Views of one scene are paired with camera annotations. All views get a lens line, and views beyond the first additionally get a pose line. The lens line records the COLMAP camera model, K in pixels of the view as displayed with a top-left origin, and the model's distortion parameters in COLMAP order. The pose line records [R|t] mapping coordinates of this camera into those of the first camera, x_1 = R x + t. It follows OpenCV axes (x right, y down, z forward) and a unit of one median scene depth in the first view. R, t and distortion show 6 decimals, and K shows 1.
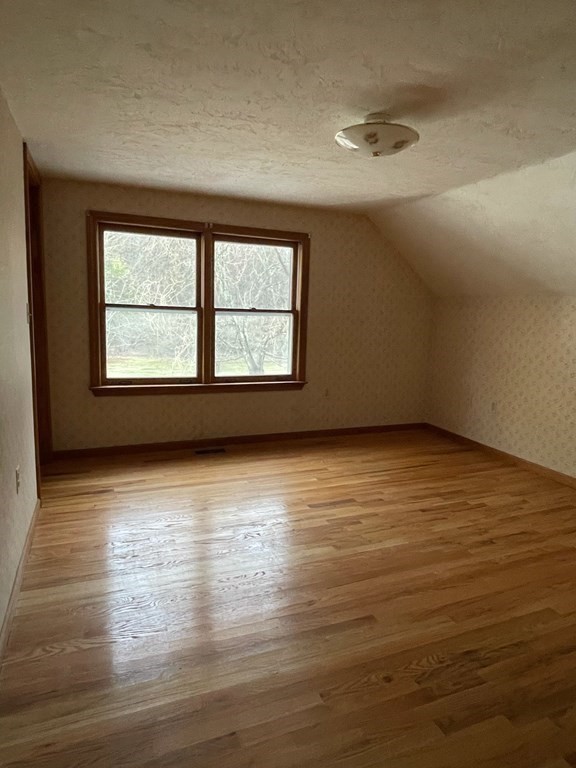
lens RADIAL K [[476.1, 0, 290.1], [0, 476.1, 377.9], [0, 0, 1]] dist [-0.000858, -0.001555]
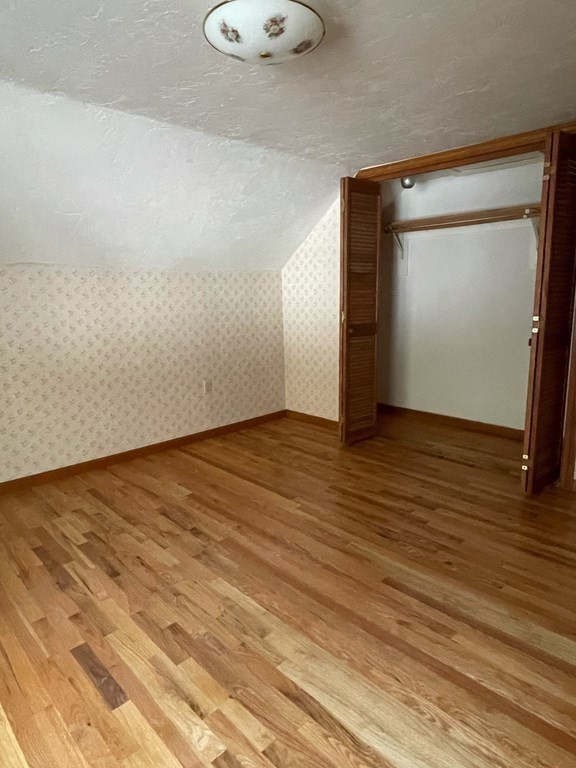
lens RADIAL K [[476.1, 0, 290.1], [0, 476.1, 377.9], [0, 0, 1]] dist [-0.000858, -0.001555]
pose [[-0.380633, -0.188799, 0.905248, -0.423241], [0.133830, 0.957383, 0.255944, -0.150912], [-0.914991, 0.218570, -0.339145, 1.009883]]
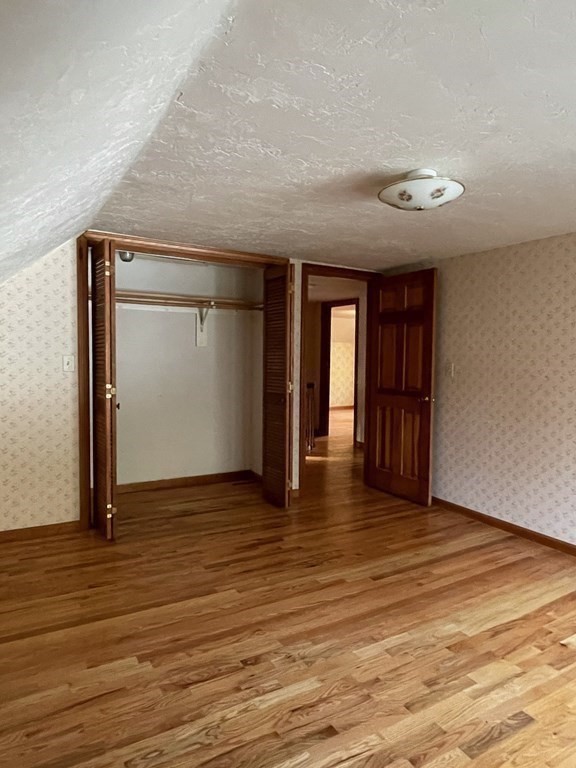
lens RADIAL K [[476.1, 0, 290.1], [0, 476.1, 377.9], [0, 0, 1]] dist [-0.000858, -0.001555]
pose [[-0.989092, -0.036227, -0.142776, 0.445647], [-0.061967, 0.981677, 0.180198, -0.219808], [0.133632, 0.187079, -0.973213, 1.548795]]
